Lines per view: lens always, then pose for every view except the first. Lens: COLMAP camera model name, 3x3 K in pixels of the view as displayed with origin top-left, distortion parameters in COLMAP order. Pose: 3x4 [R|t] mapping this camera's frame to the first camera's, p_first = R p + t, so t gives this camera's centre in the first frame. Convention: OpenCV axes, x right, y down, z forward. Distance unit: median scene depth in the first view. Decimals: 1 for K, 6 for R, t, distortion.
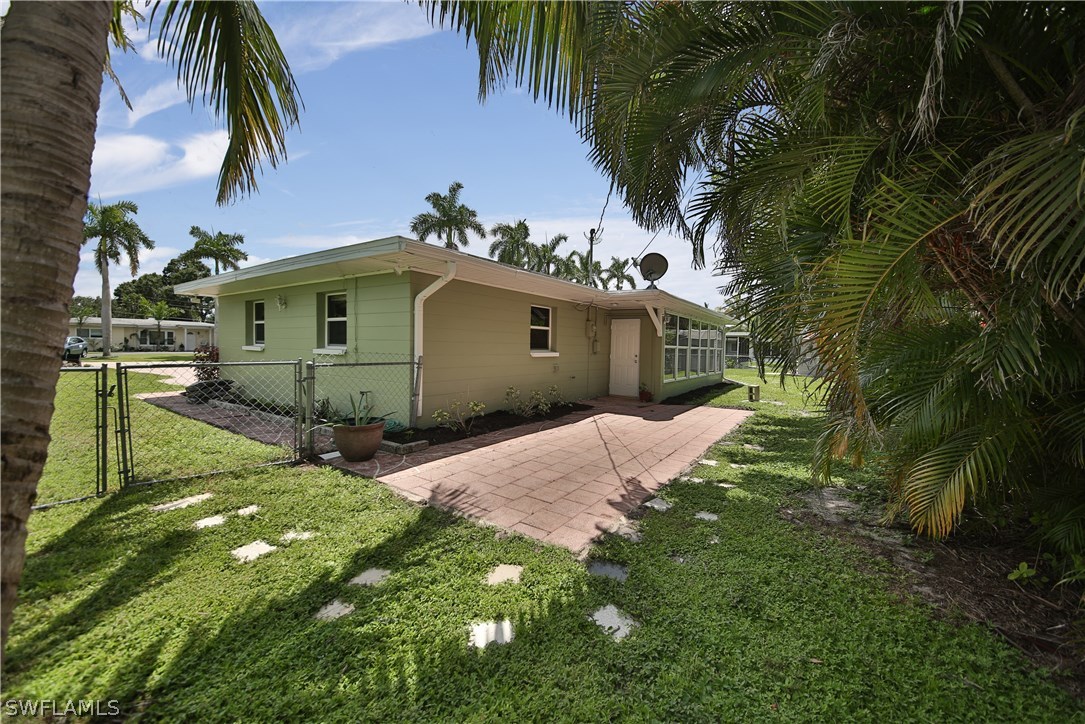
lens RADIAL K [[416.7, 0, 545.5], [0, 416.7, 357.7], [0, 0, 1]] dist [-0.008863, -0.002746]
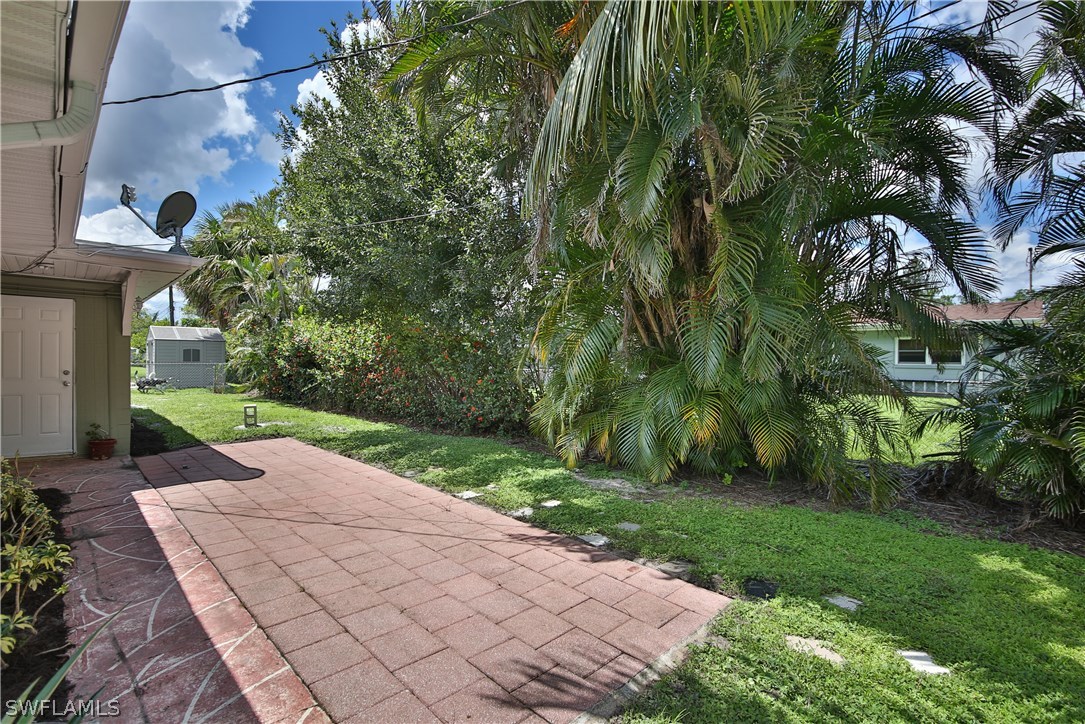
lens RADIAL K [[490.3, 0, 545.4], [0, 490.3, 359.2], [0, 0, 1]] dist [0.004581, -0.005545]
pose [[0.204126, -0.043300, 0.977987, -0.756661], [0.026511, 0.998899, 0.038693, -0.085702], [-0.978586, 0.018030, 0.205049, 0.841926]]
